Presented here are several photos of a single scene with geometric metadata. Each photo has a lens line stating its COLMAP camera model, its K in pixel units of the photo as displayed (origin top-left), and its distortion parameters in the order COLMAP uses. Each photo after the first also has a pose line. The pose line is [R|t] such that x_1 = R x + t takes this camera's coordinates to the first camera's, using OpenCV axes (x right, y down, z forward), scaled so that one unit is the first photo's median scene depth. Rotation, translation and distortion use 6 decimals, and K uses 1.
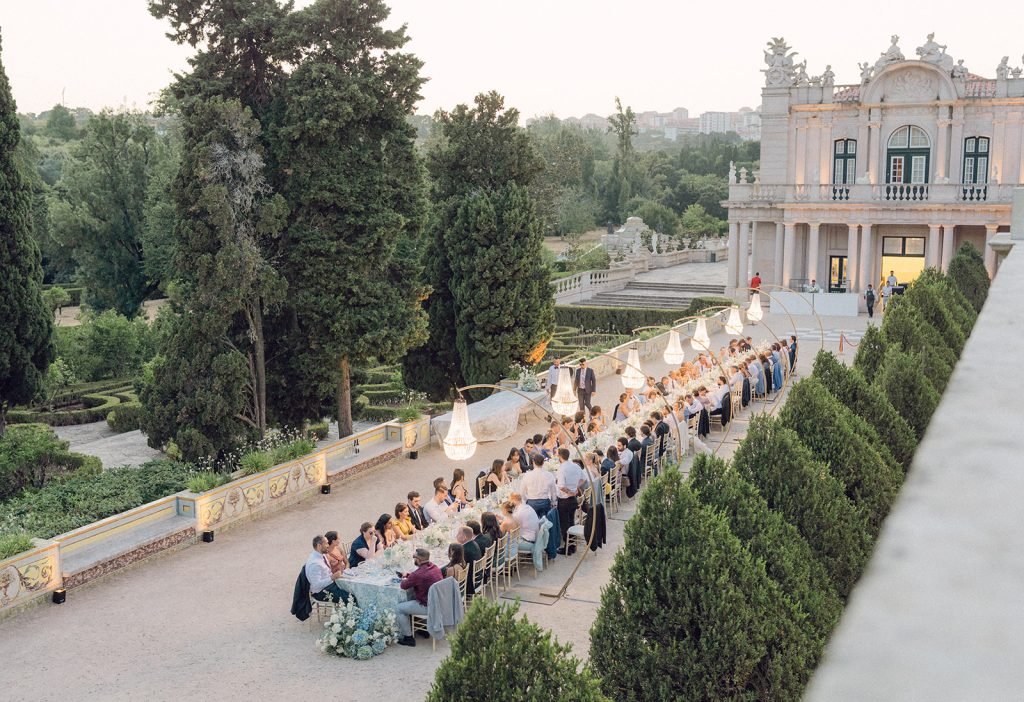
lens RADIAL K [[1086.6, 0, 495.4], [0, 1086.6, 351.0], [0, 0, 1]] dist [0.016202, -0.024798]
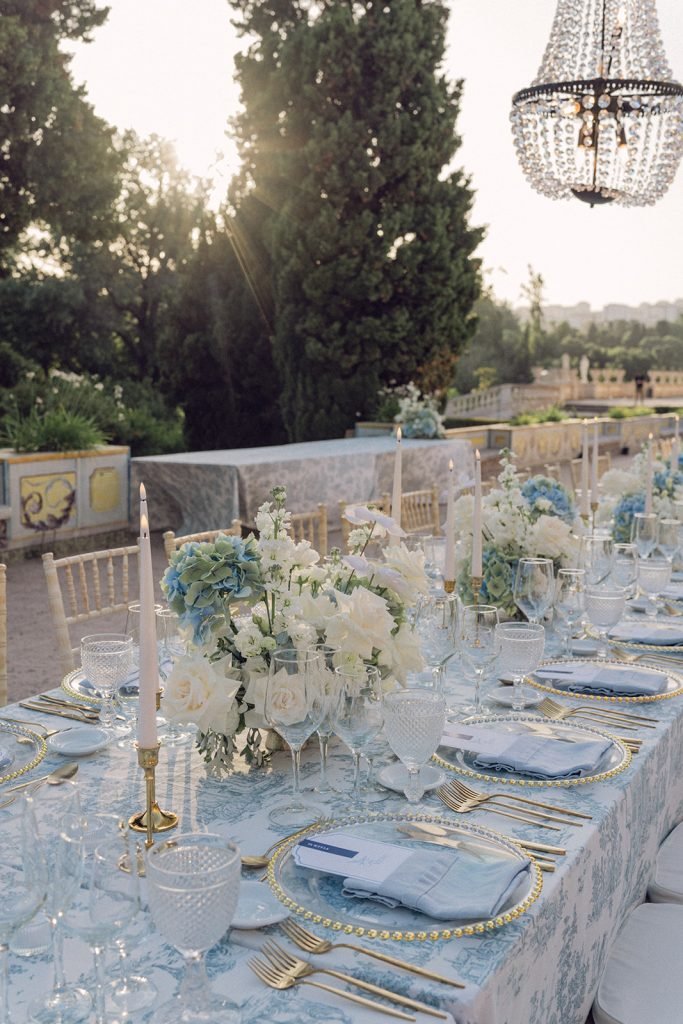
lens RADIAL K [[1026.0, 0, 321.2], [0, 1026.0, 509.0], [0, 0, 1]] dist [0.007153, 0.012473]
pose [[0.996458, 0.030524, -0.078356, 0.024331], [-0.031306, 0.999471, -0.008768, 0.067748], [0.078047, 0.011190, 0.996887, 0.569535]]
